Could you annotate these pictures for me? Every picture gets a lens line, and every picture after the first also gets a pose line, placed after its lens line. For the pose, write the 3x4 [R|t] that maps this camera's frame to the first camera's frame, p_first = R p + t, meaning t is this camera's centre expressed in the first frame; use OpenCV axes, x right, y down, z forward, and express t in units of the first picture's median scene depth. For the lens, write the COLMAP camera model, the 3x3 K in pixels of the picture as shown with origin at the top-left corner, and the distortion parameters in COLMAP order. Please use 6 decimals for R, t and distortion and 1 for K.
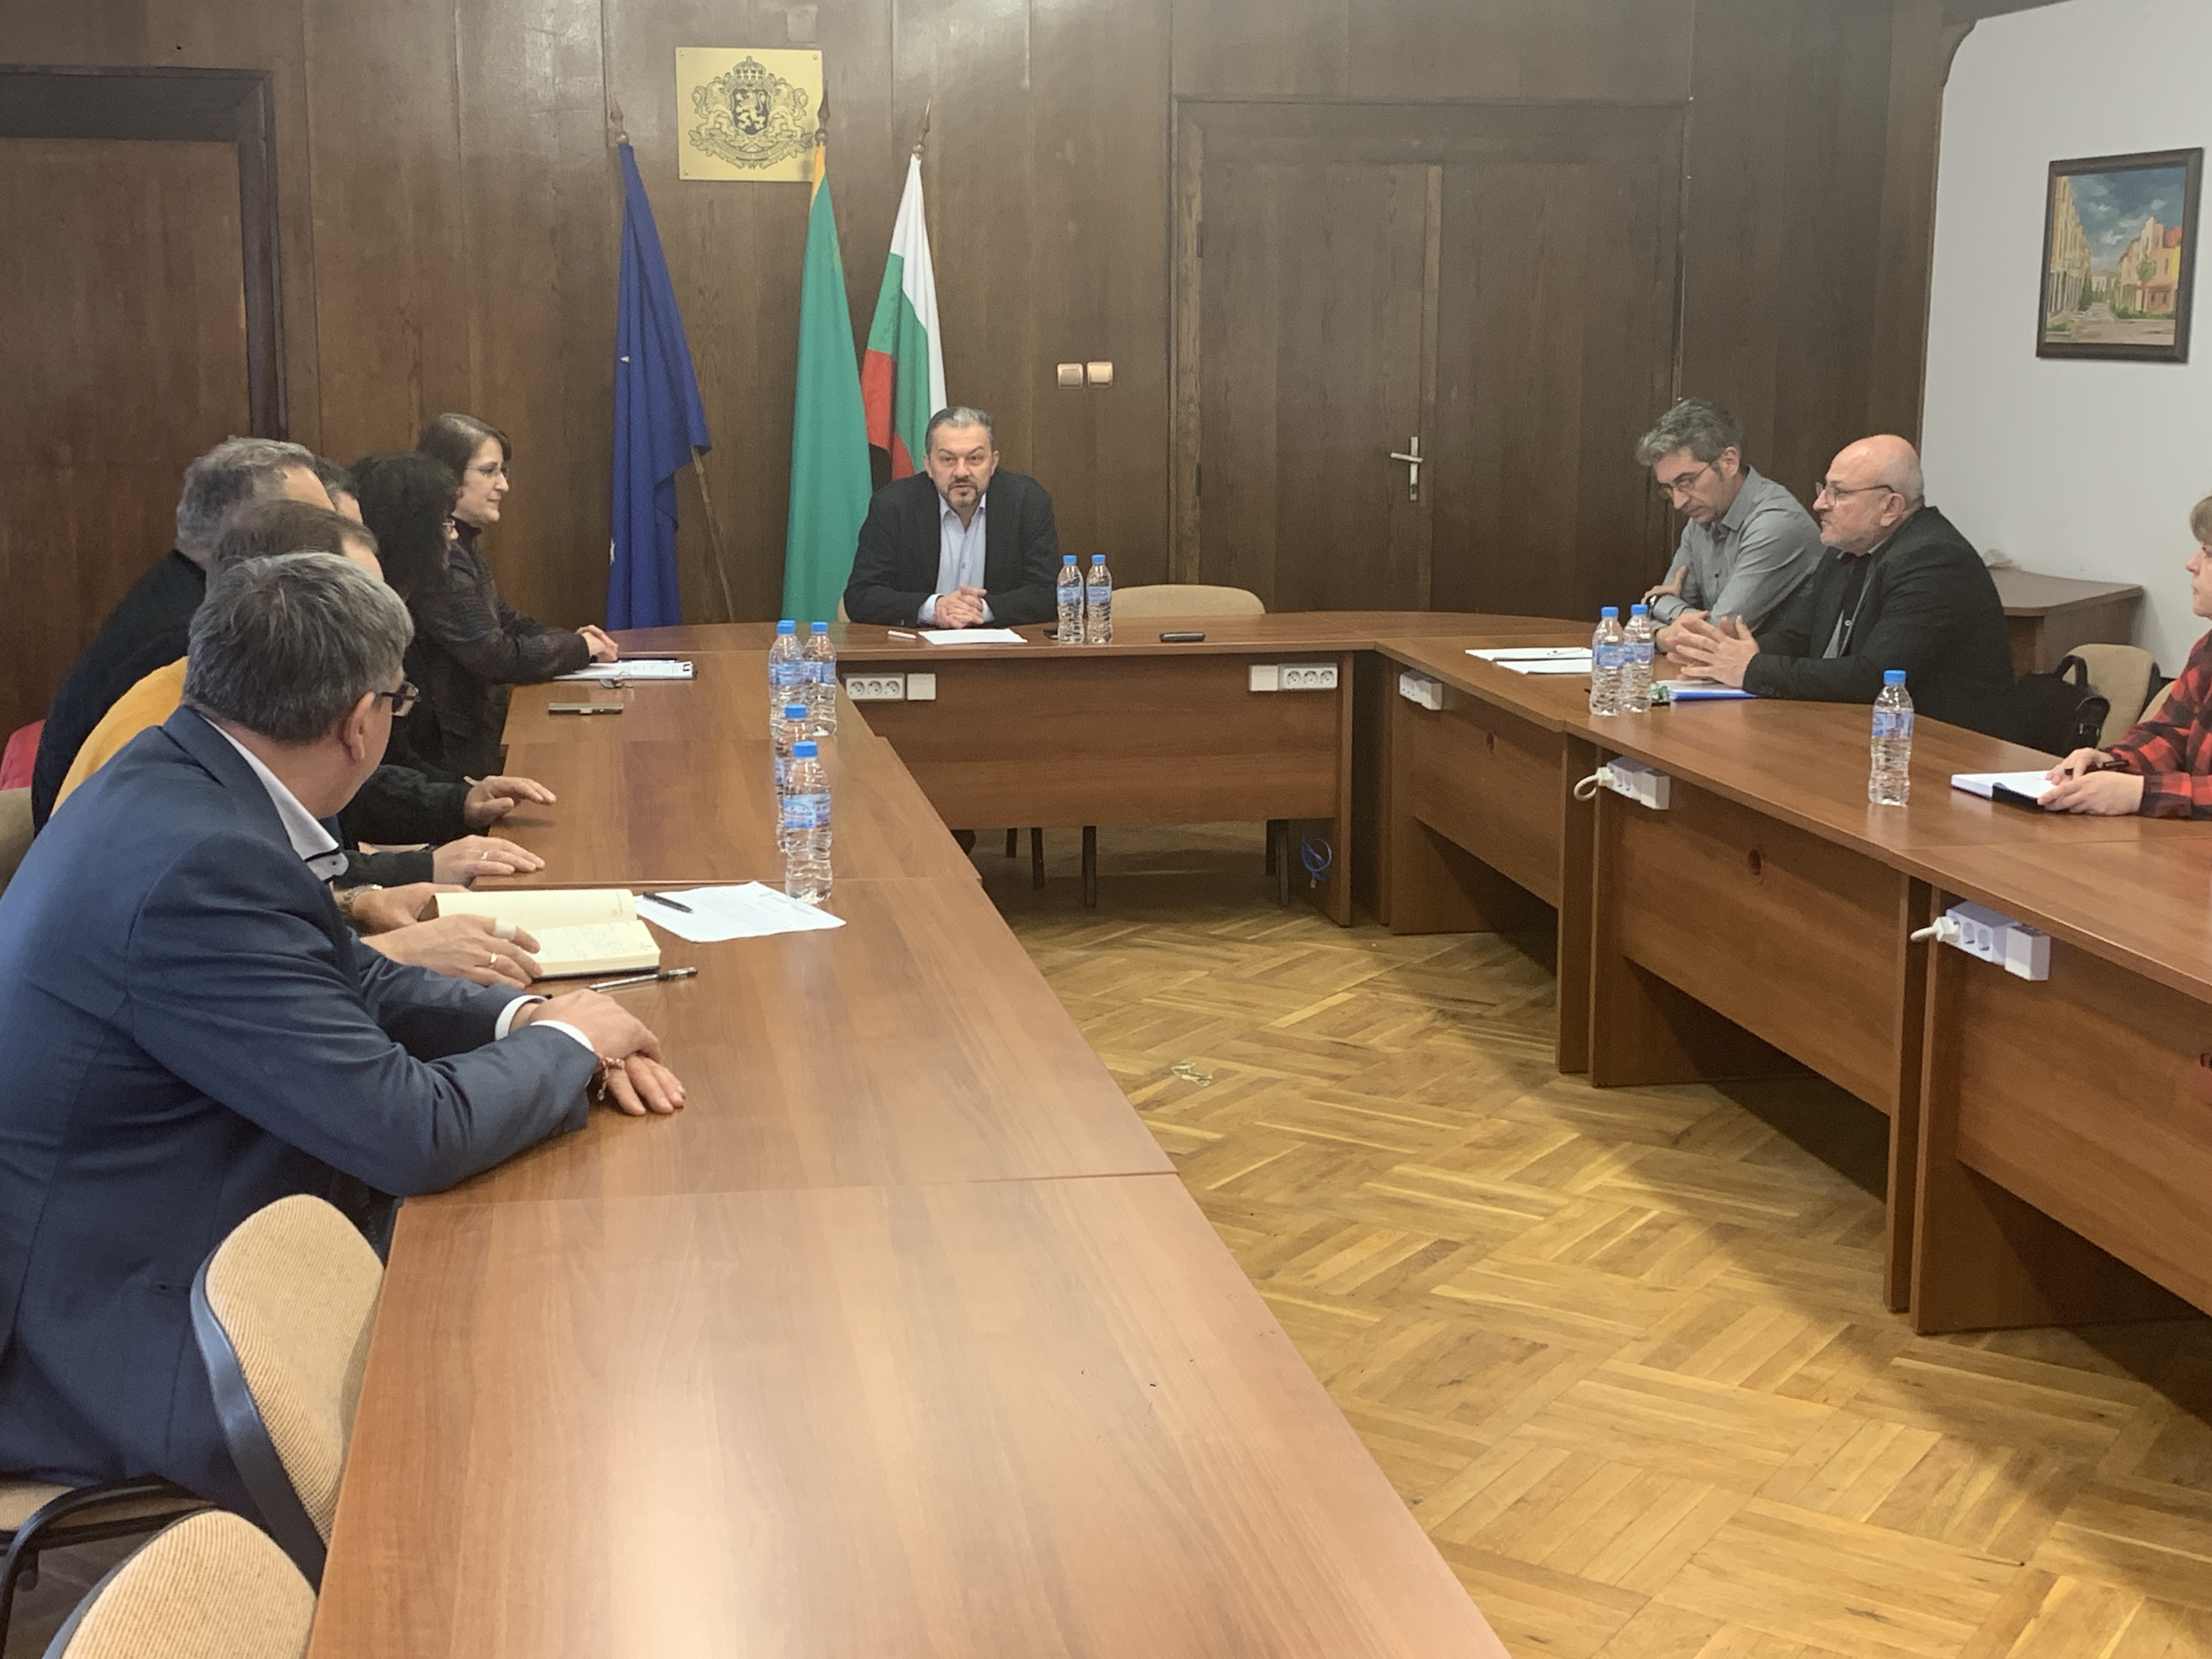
lens RADIAL K [[2770.1, 0, 1106.0], [0, 2770.1, 829.5], [0, 0, 1]] dist [0.186491, -0.478947]
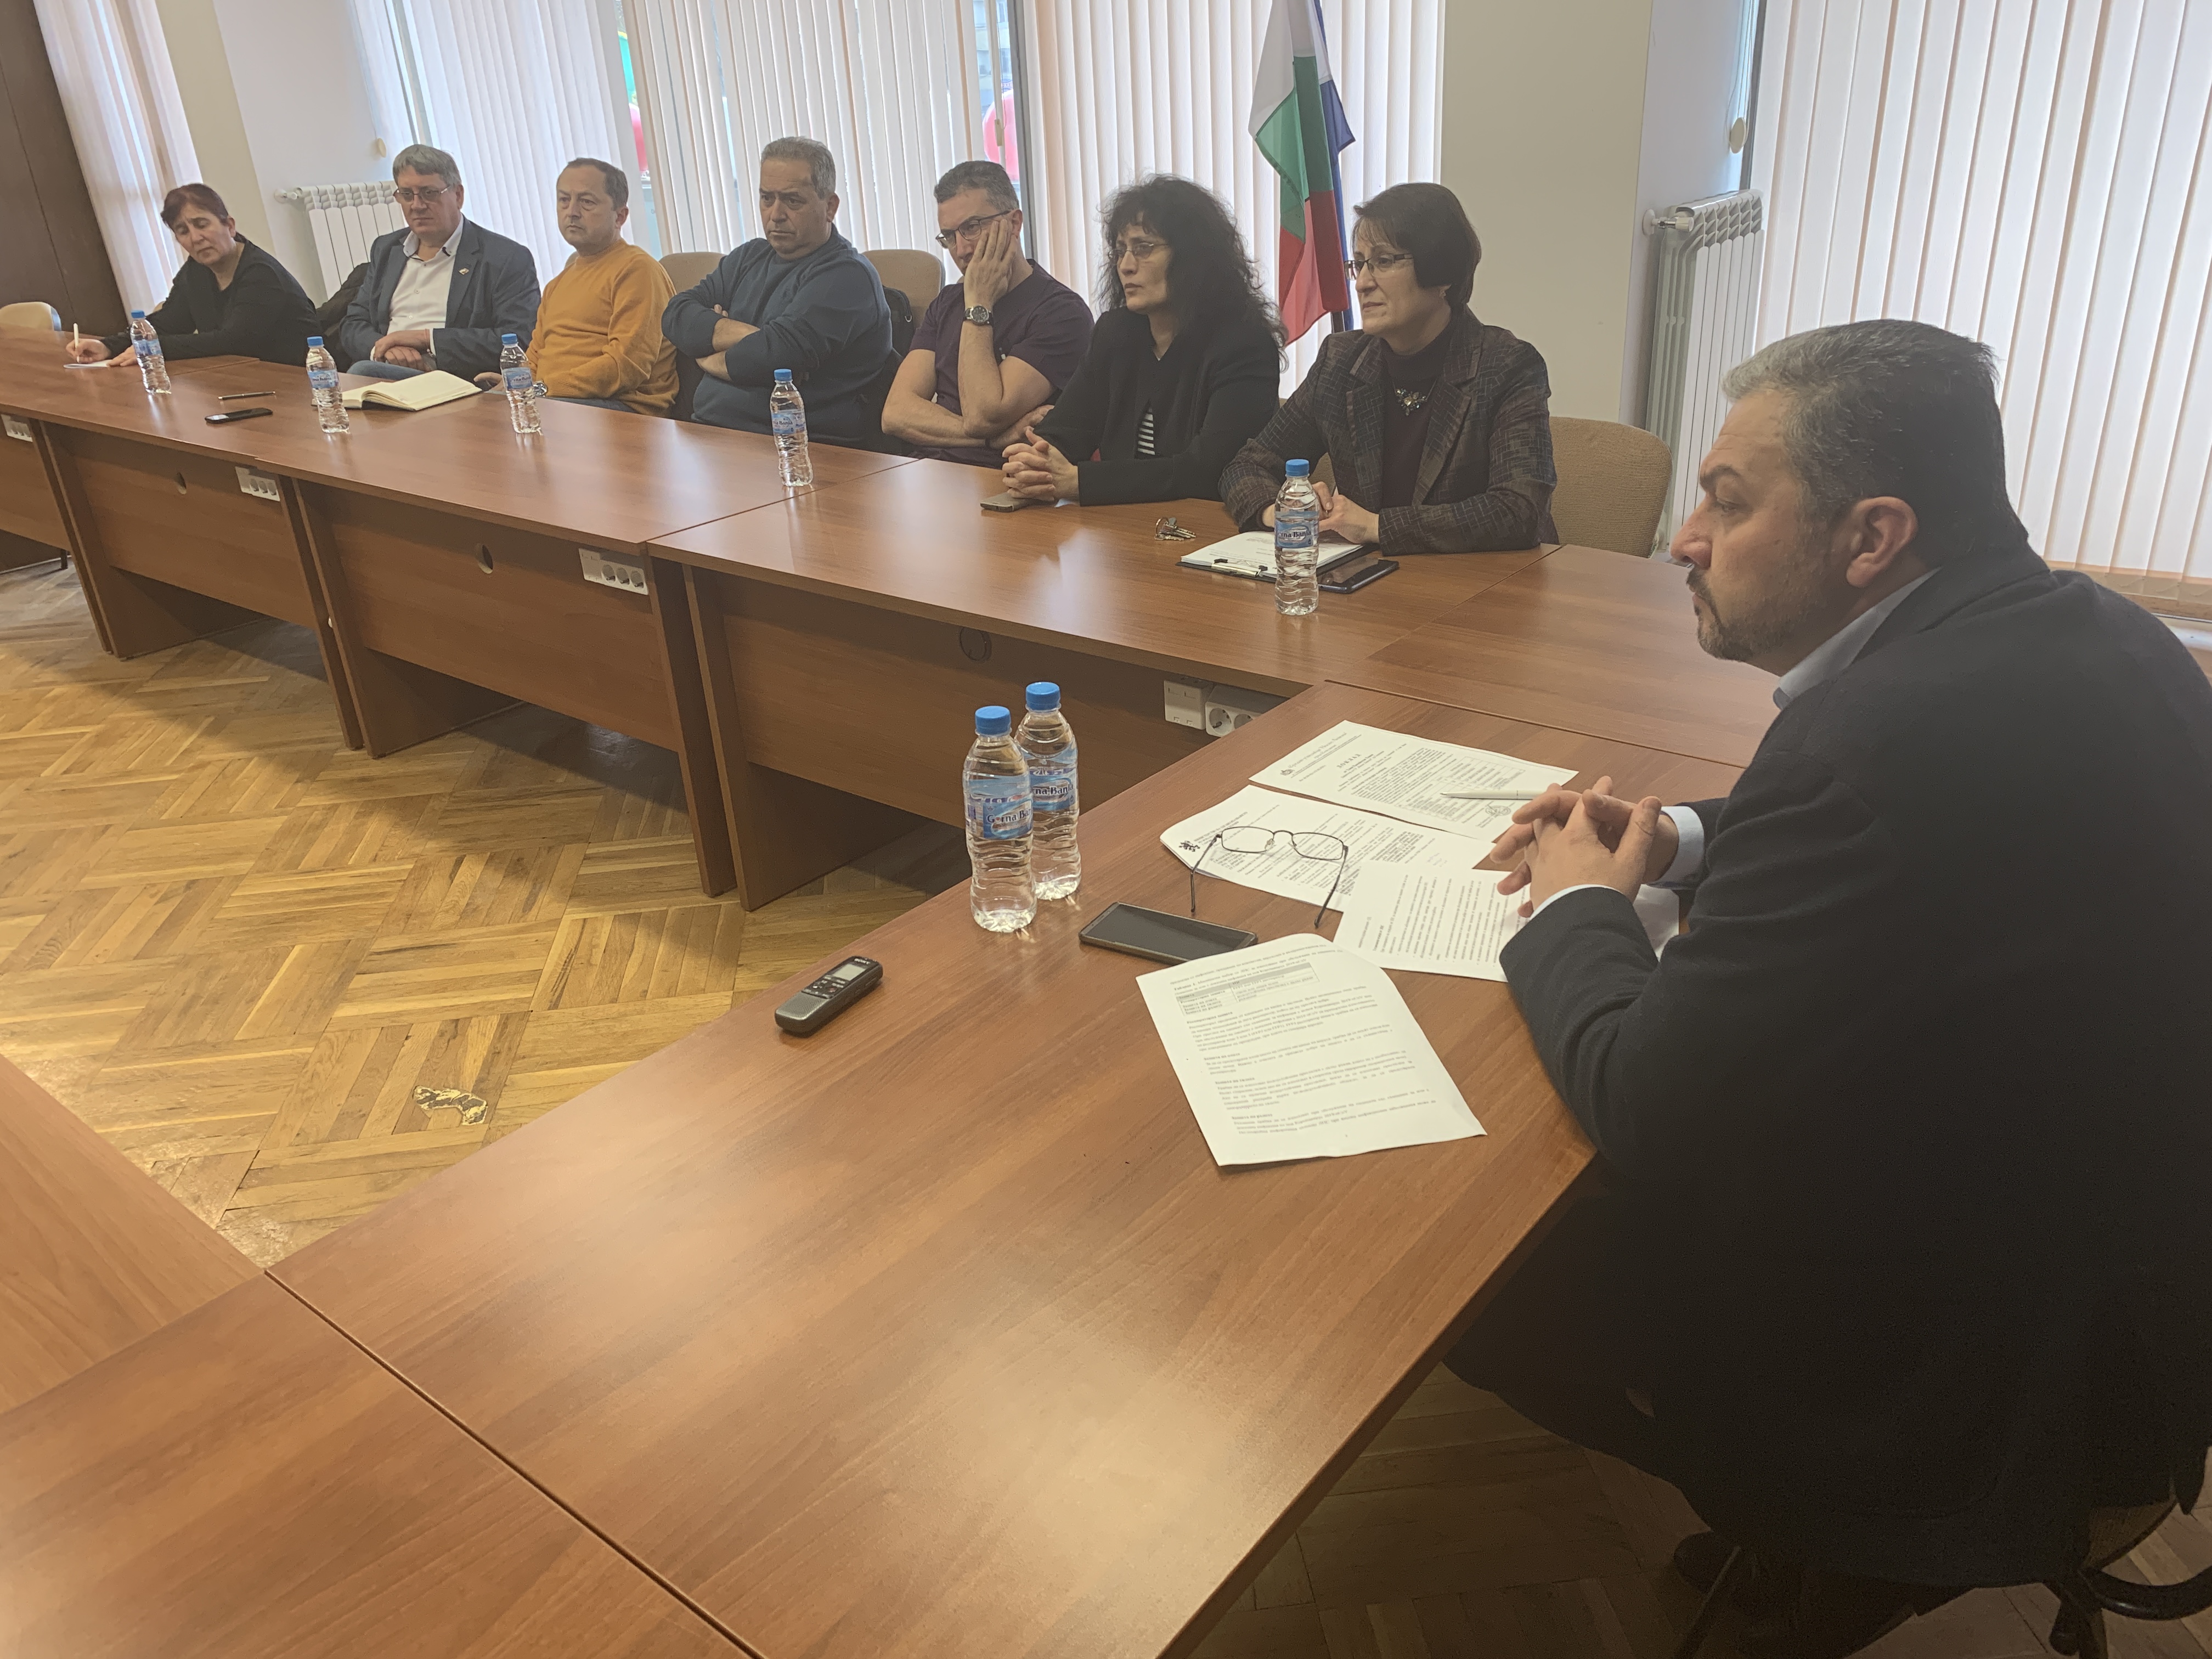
lens RADIAL K [[1692.0, 0, 1106.0], [0, 1692.0, 829.5], [0, 0, 1]] dist [-0.002574, -0.002451]
pose [[-0.760007, 0.310504, -0.570944, 0.109337], [-0.069098, 0.834906, 0.546038, -0.194318], [0.646232, 0.454444, -0.613079, 1.091523]]
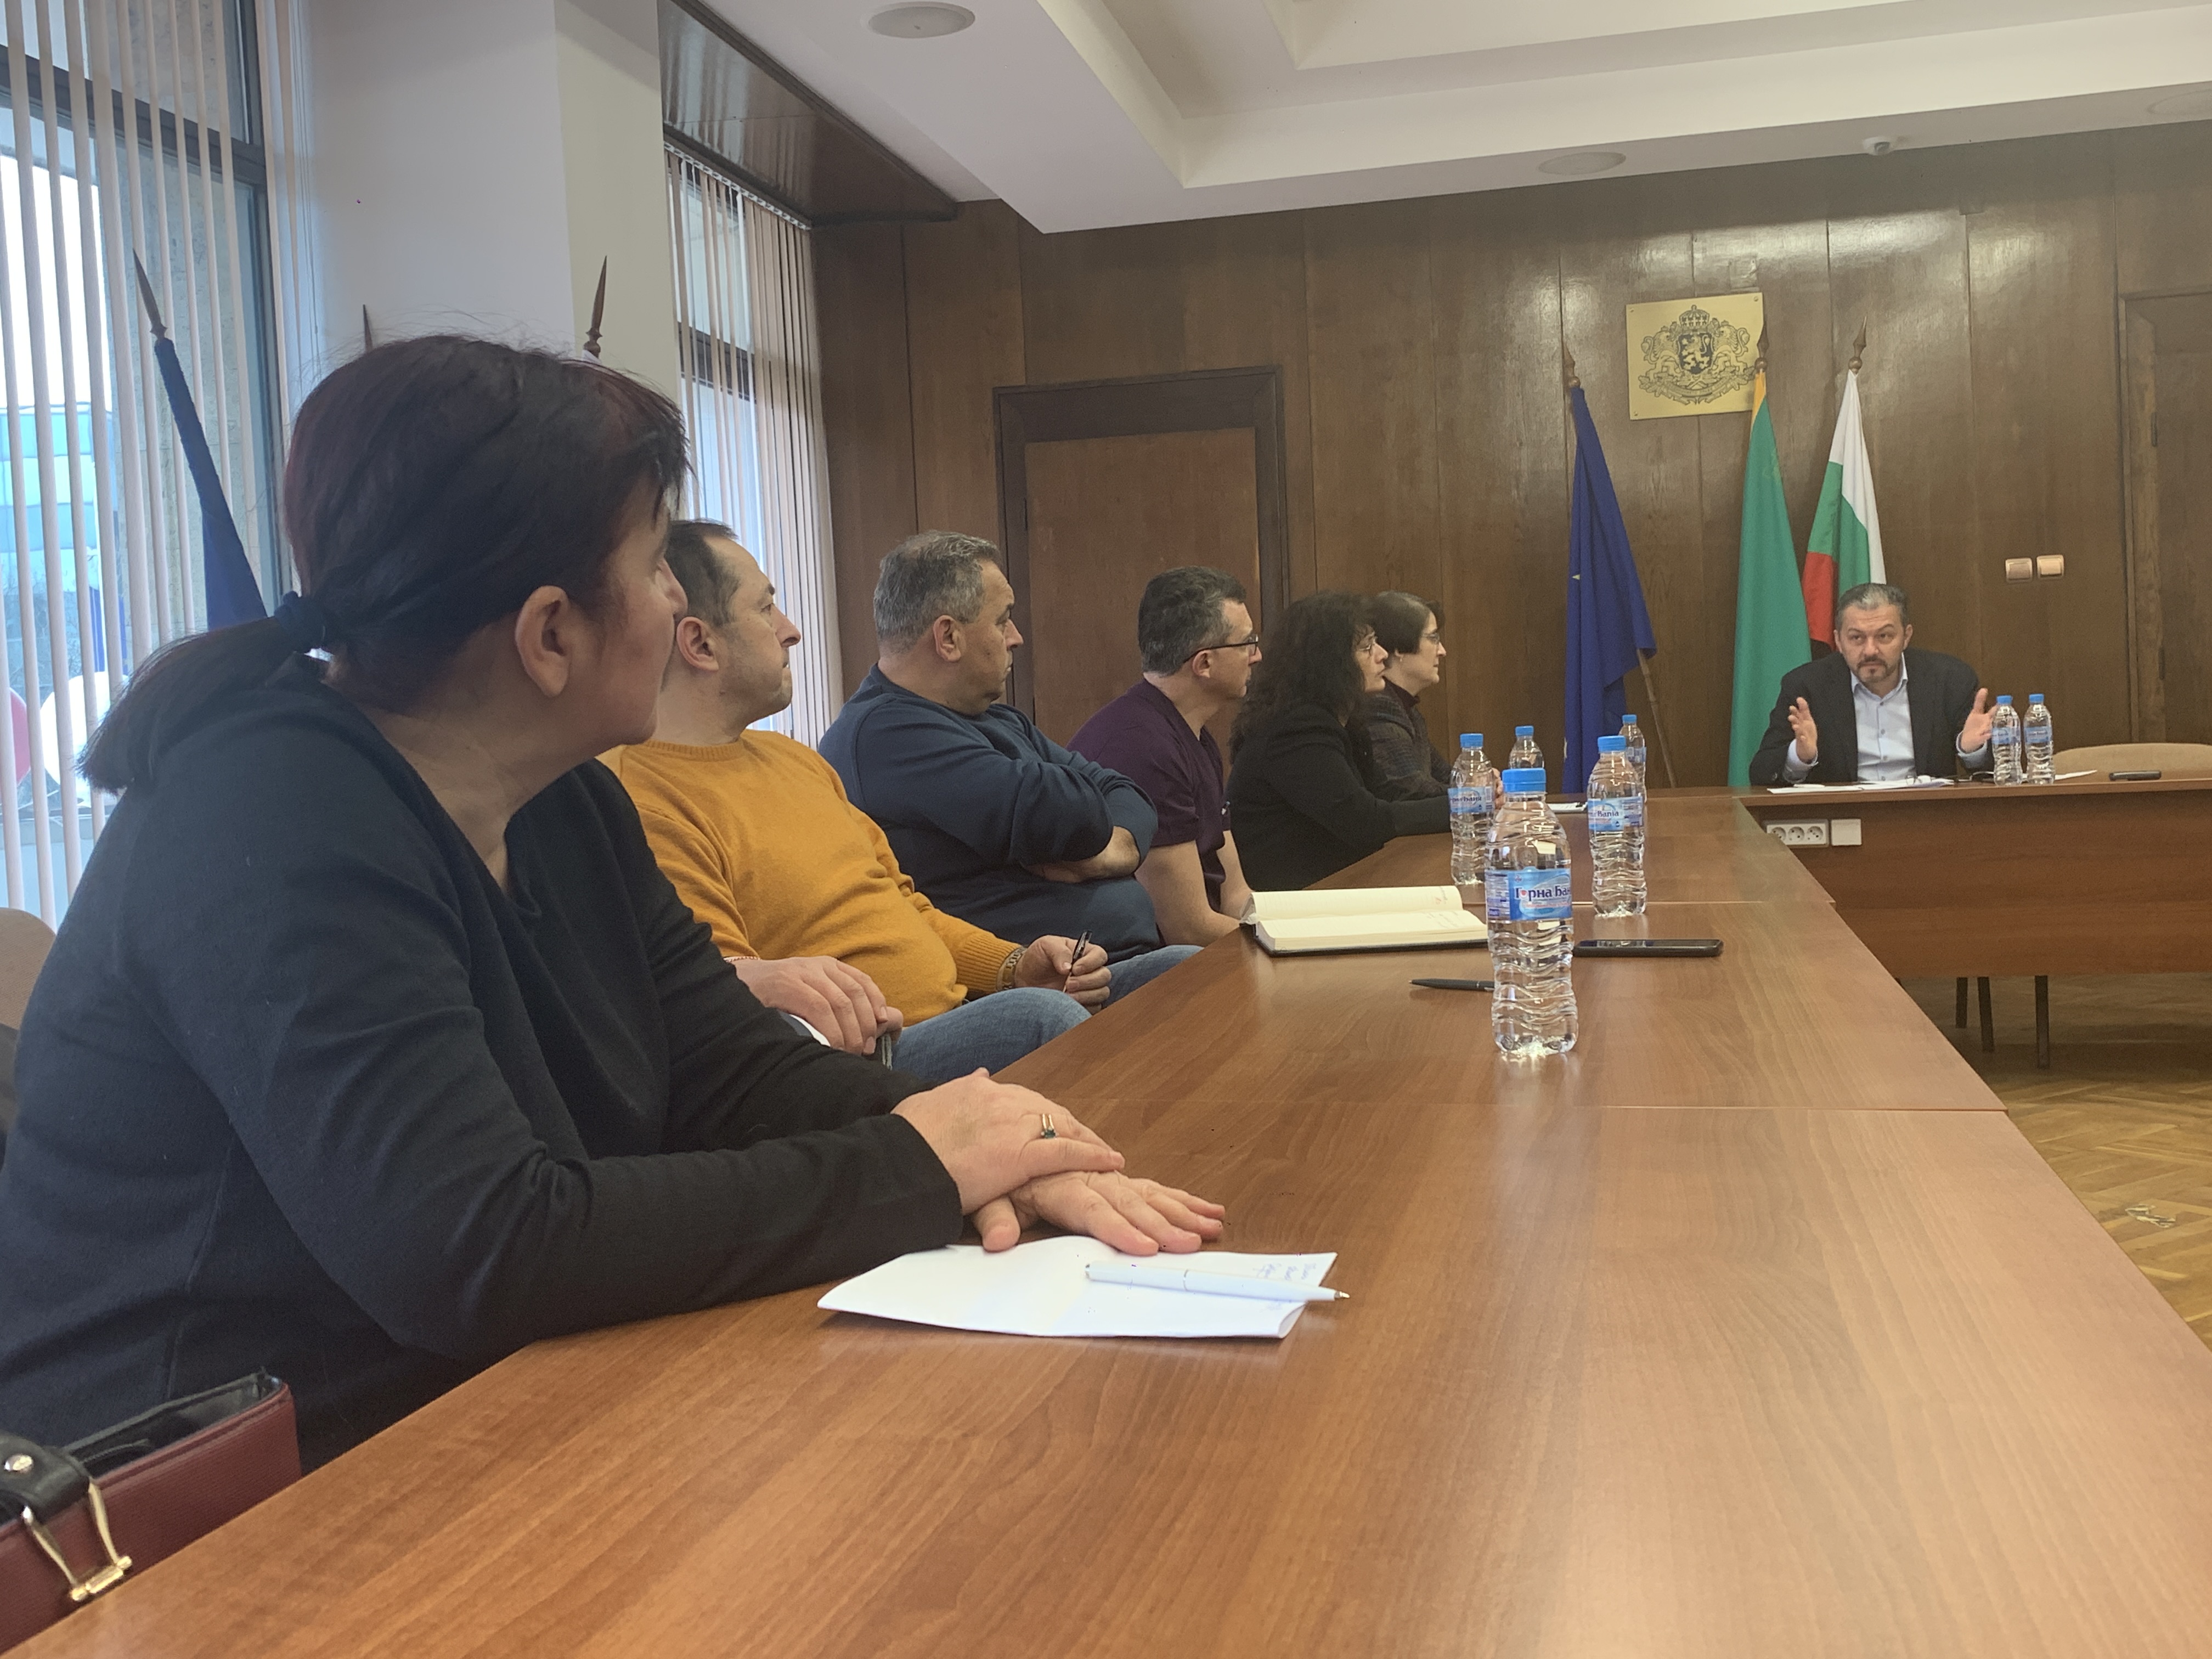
lens RADIAL K [[2235.1, 0, 1062.6], [0, 2235.1, 833.7], [0, 0, 1]] dist [-0.014659, -0.006147]
pose [[0.905266, -0.026625, -0.424010, 0.016558], [-0.026064, 0.992674, -0.117979, 0.046757], [0.424045, 0.117854, 0.897940, 0.156521]]
